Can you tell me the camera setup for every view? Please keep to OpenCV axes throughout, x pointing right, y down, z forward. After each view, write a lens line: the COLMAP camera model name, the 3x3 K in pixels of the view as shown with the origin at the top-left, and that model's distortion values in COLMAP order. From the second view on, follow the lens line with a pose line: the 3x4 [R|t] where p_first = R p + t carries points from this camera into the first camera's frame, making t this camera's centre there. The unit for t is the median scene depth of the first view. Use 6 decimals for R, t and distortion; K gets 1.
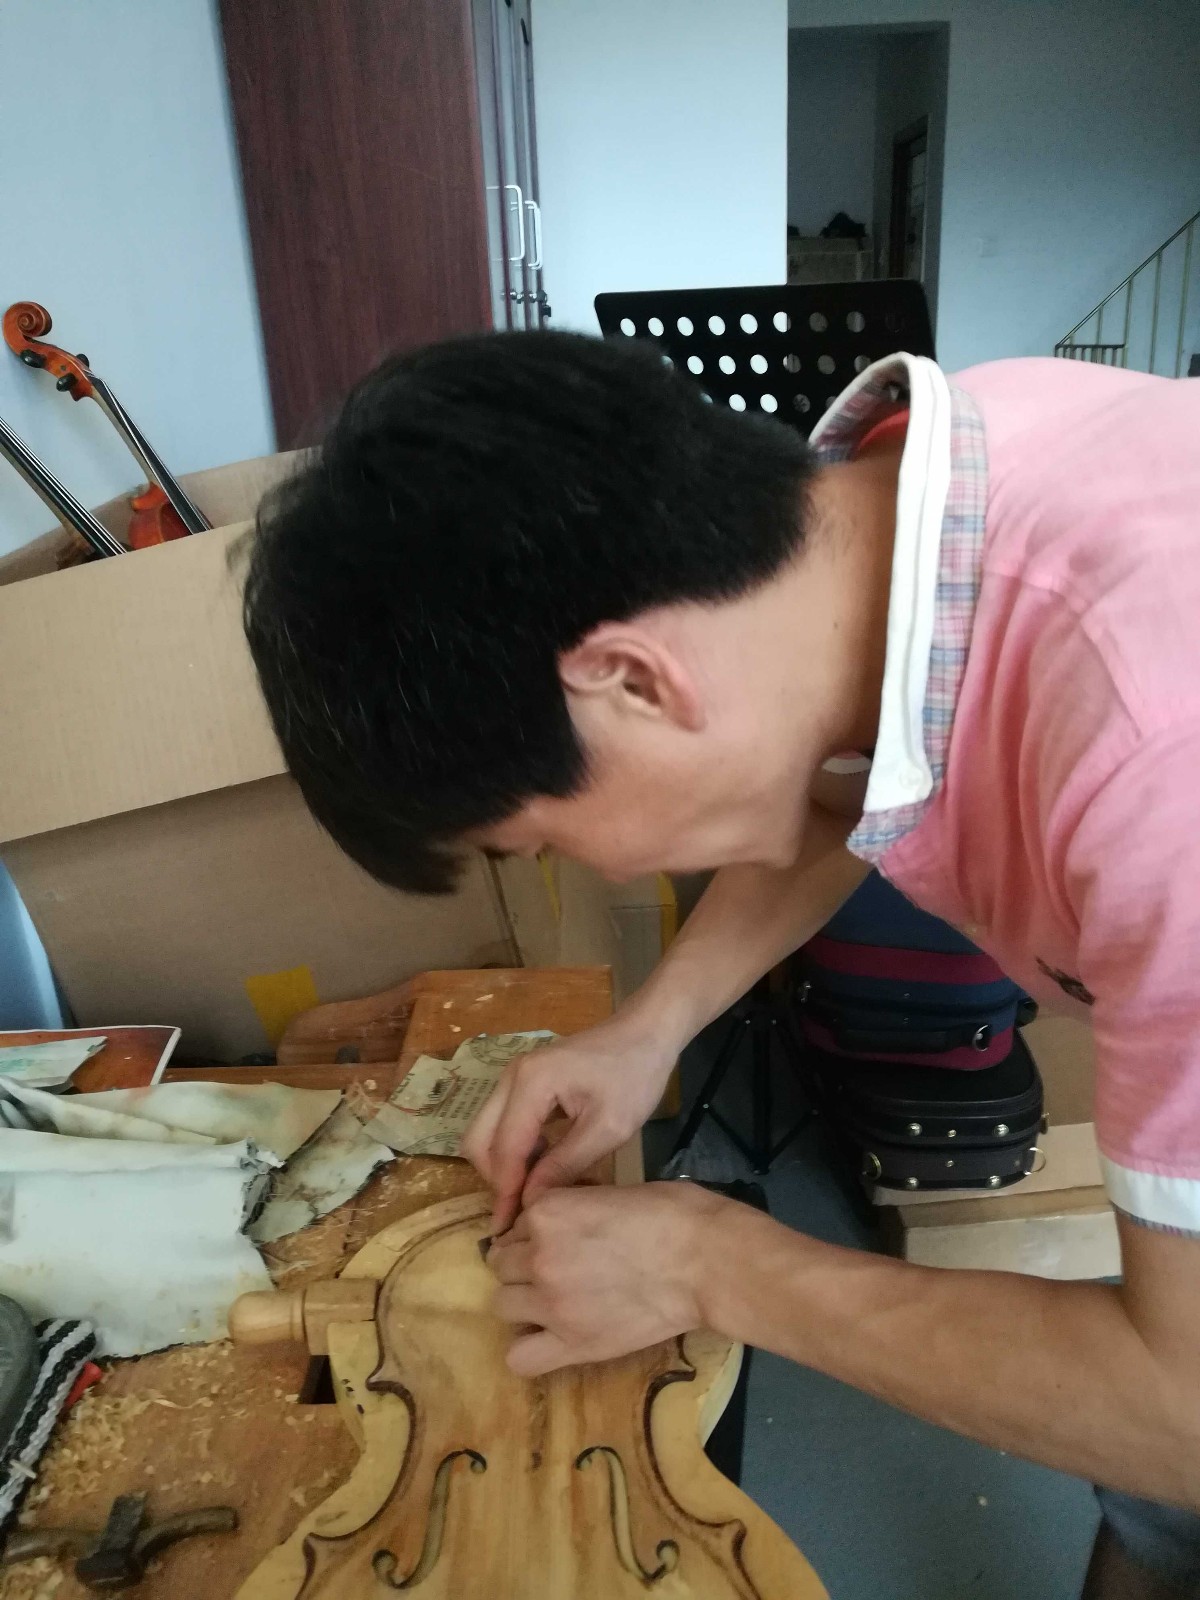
lens RADIAL K [[1239.6, 0, 600.0], [0, 1239.6, 800.0], [0, 0, 1]] dist [-0.049985, 0.056085]
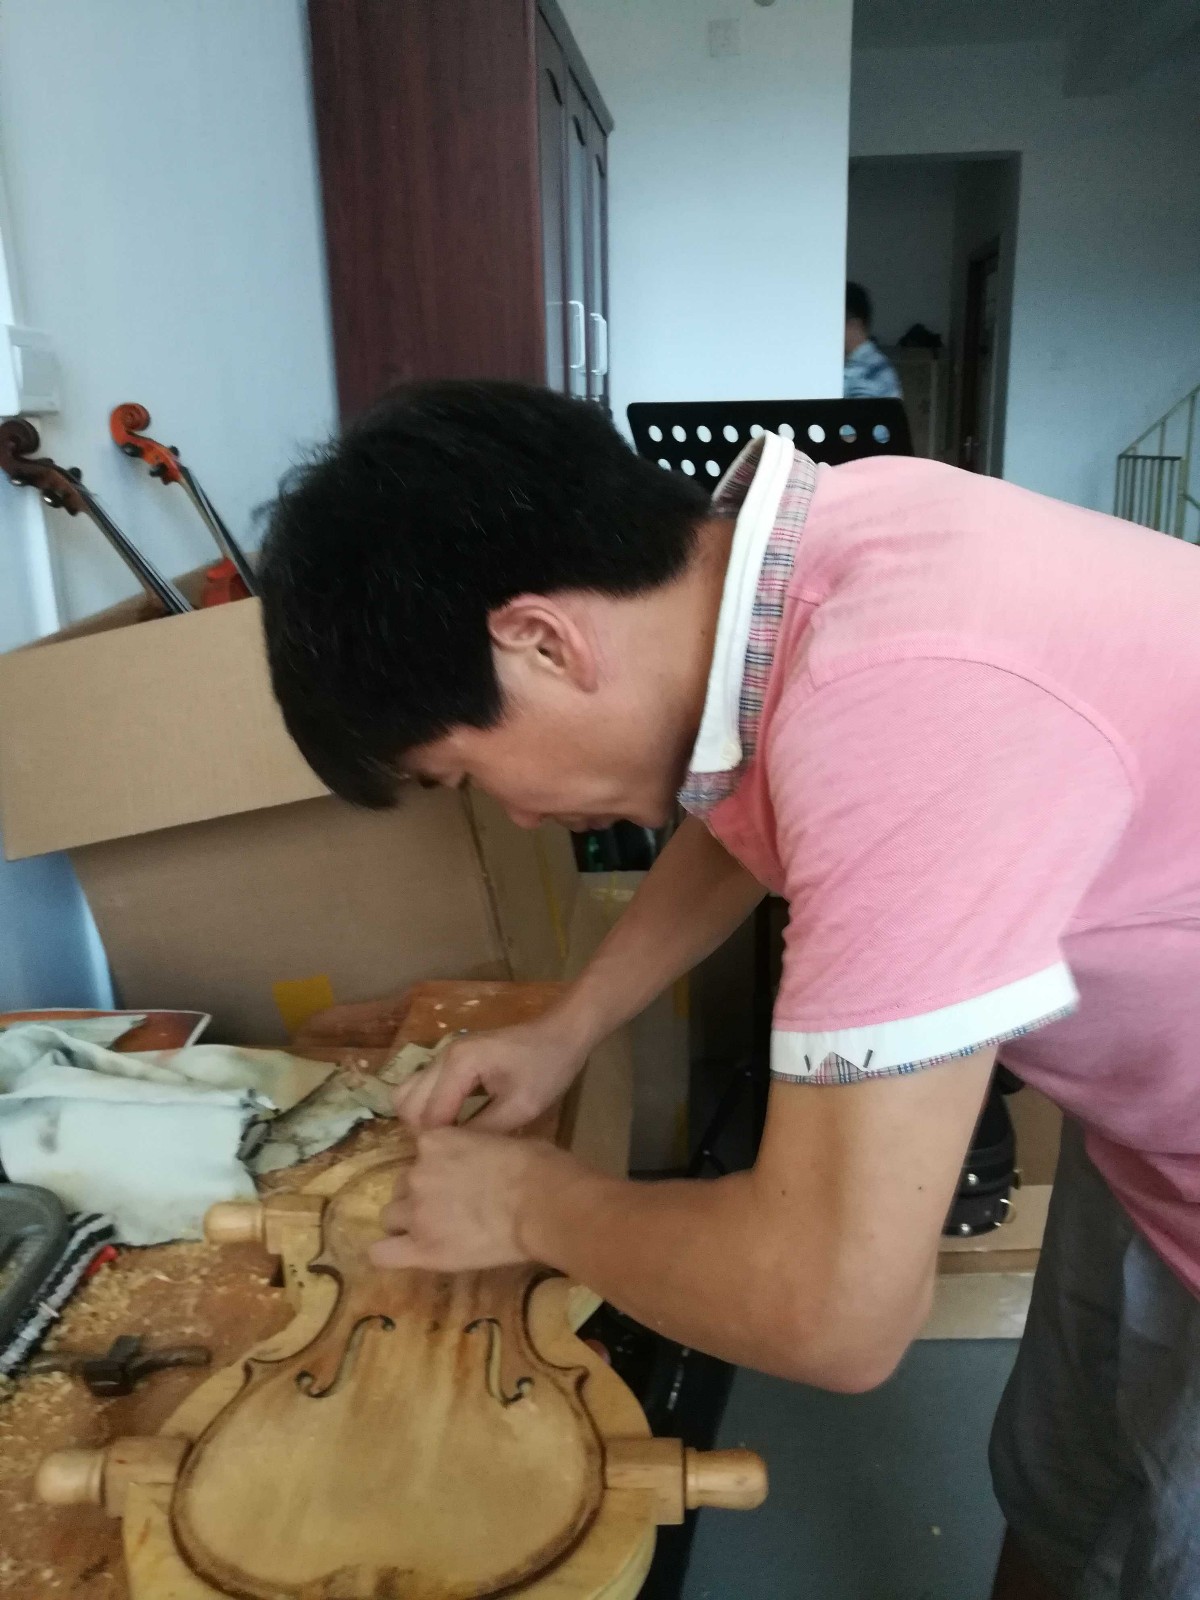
lens RADIAL K [[1241.6, 0, 596.7], [0, 1241.6, 801.7], [0, 0, 1]] dist [-0.064128, 0.064966]
pose [[0.997195, 0.040153, -0.063169, 0.117311], [-0.044509, 0.996614, -0.069134, 0.063904], [0.060179, 0.071752, 0.995605, -0.202265]]
